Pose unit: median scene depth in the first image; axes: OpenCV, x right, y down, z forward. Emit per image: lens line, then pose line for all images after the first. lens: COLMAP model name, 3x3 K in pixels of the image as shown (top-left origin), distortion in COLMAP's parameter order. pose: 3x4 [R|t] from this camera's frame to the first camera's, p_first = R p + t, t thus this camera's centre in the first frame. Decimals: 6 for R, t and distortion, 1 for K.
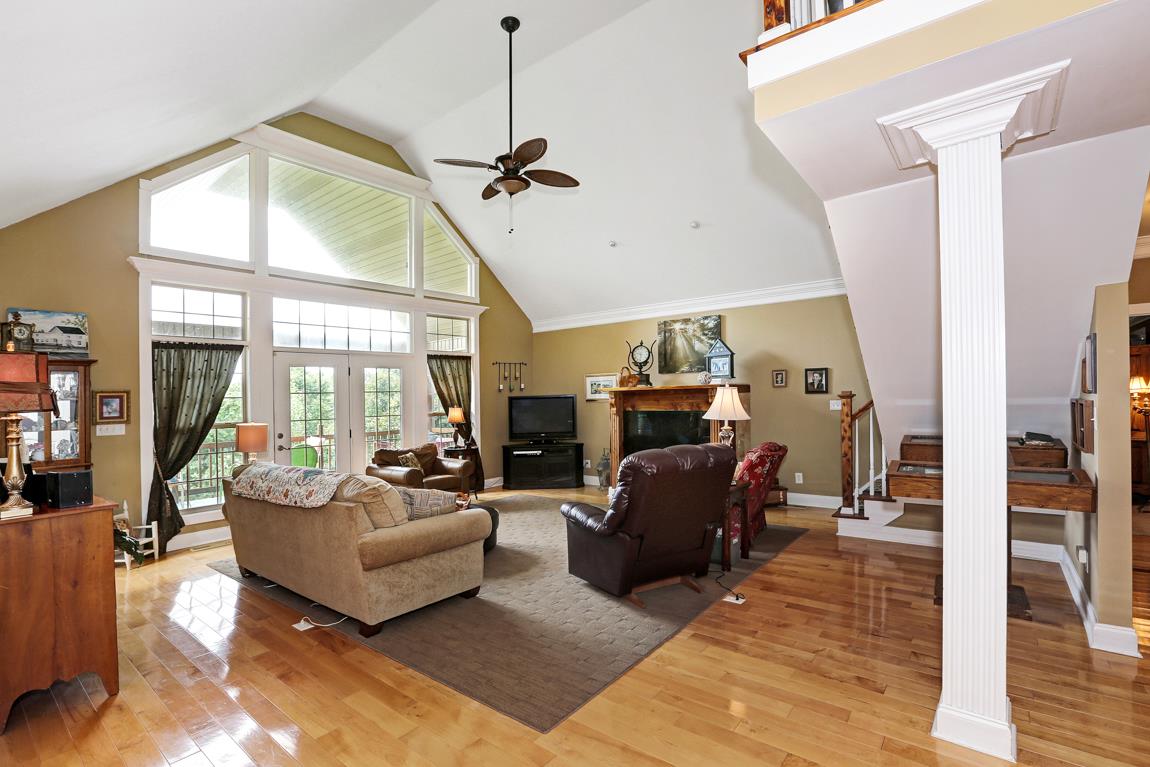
lens RADIAL K [[543.9, 0, 577.8], [0, 543.9, 393.9], [0, 0, 1]] dist [-0.018731, 0.002764]
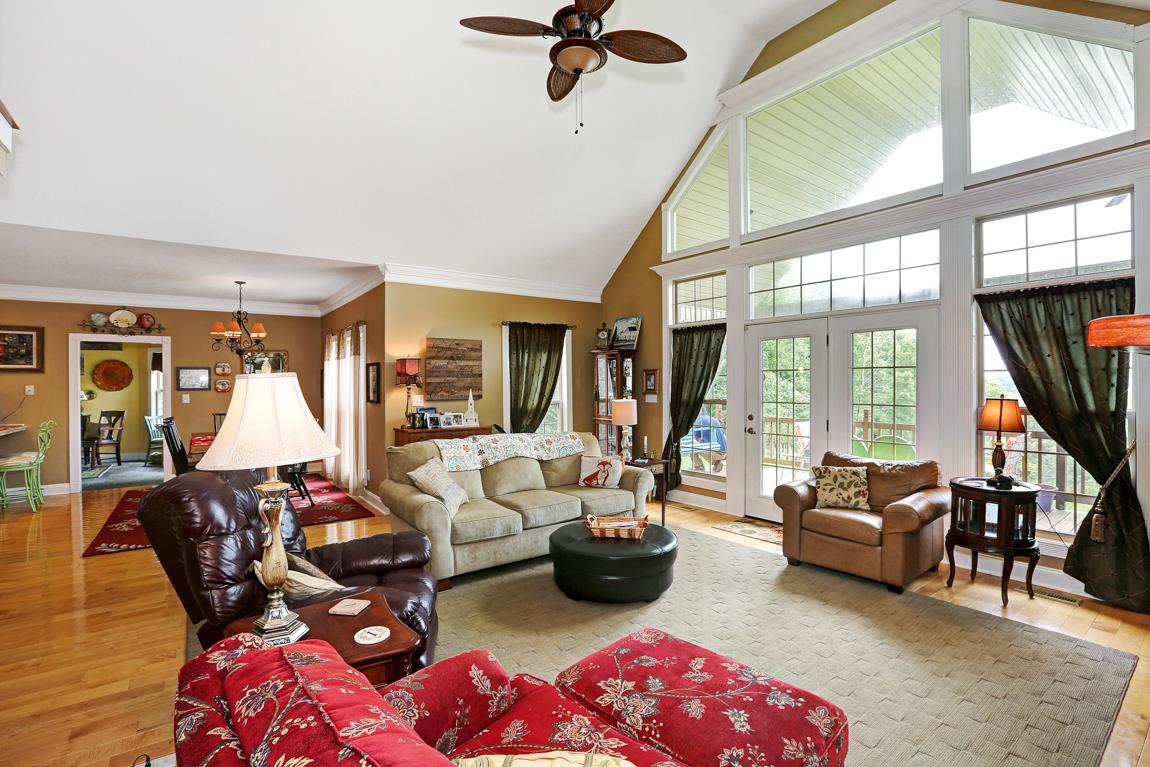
lens RADIAL K [[543.9, 0, 579.9], [0, 543.9, 383.2], [0, 0, 1]] dist [-0.018731, 0.002764]
pose [[-0.260738, 0.025587, -0.965070, 0.342294], [0.011112, 0.999662, 0.023502, -0.004078], [0.965346, -0.004596, -0.260934, 0.792481]]
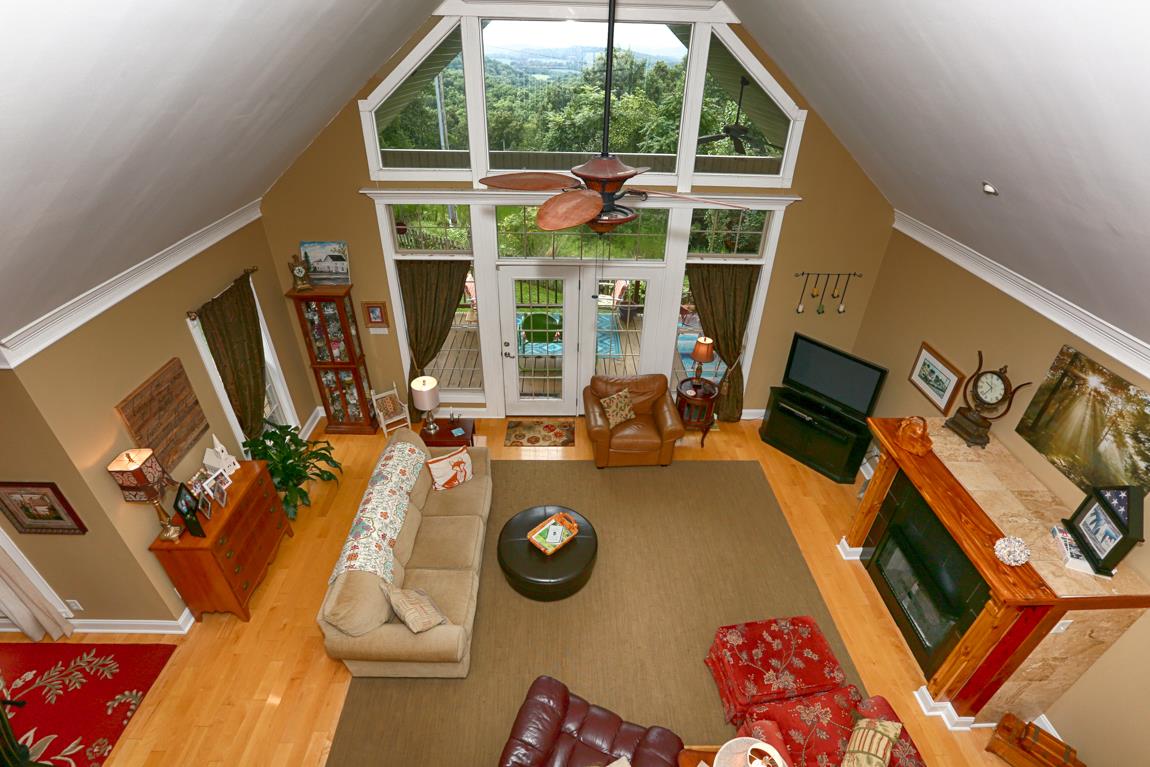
lens RADIAL K [[543.9, 0, 585.5], [0, 543.9, 384.7], [0, 0, 1]] dist [-0.018731, 0.002764]
pose [[0.630427, 0.451855, -0.631180, 0.206752], [-0.030853, 0.827059, 0.561267, -0.376151], [0.775635, -0.334364, 0.535342, 0.433702]]
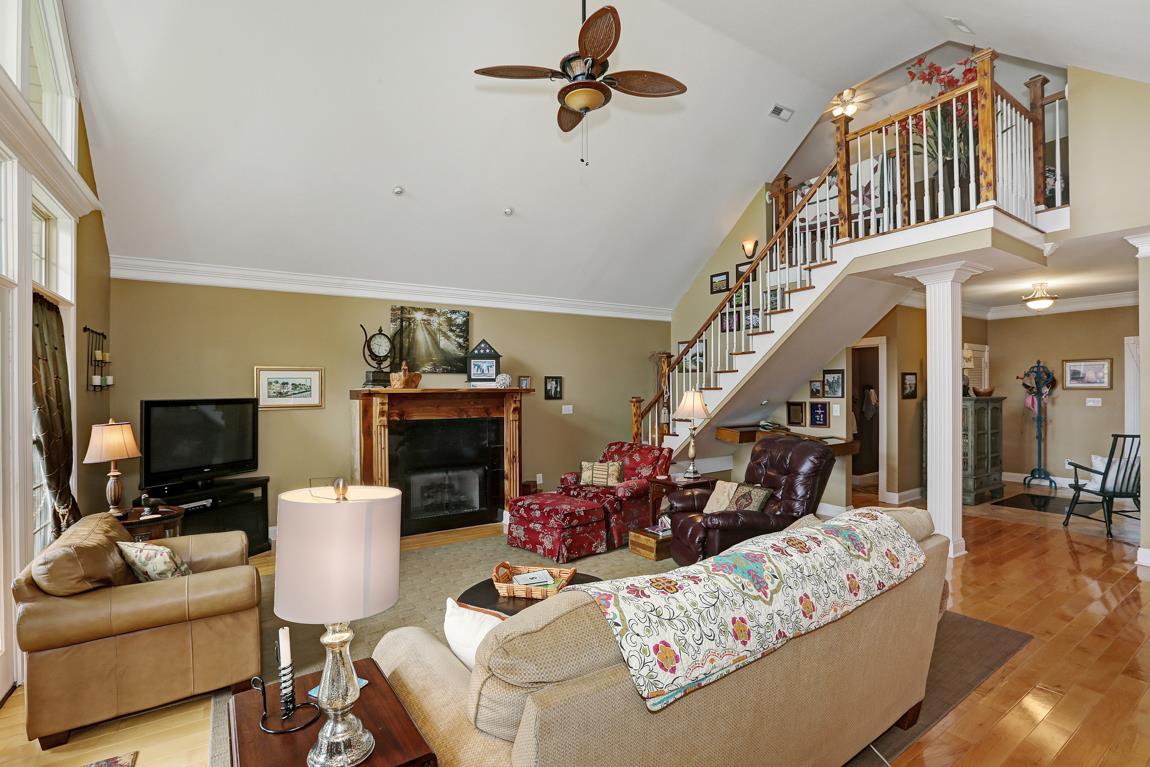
lens RADIAL K [[543.9, 0, 565.4], [0, 543.9, 392.5], [0, 0, 1]] dist [-0.018731, 0.002764]
pose [[0.344427, 0.022528, 0.938543, -0.519683], [-0.001492, 0.999724, -0.023449, 0.009912], [-0.938812, 0.006676, 0.344365, 0.529770]]
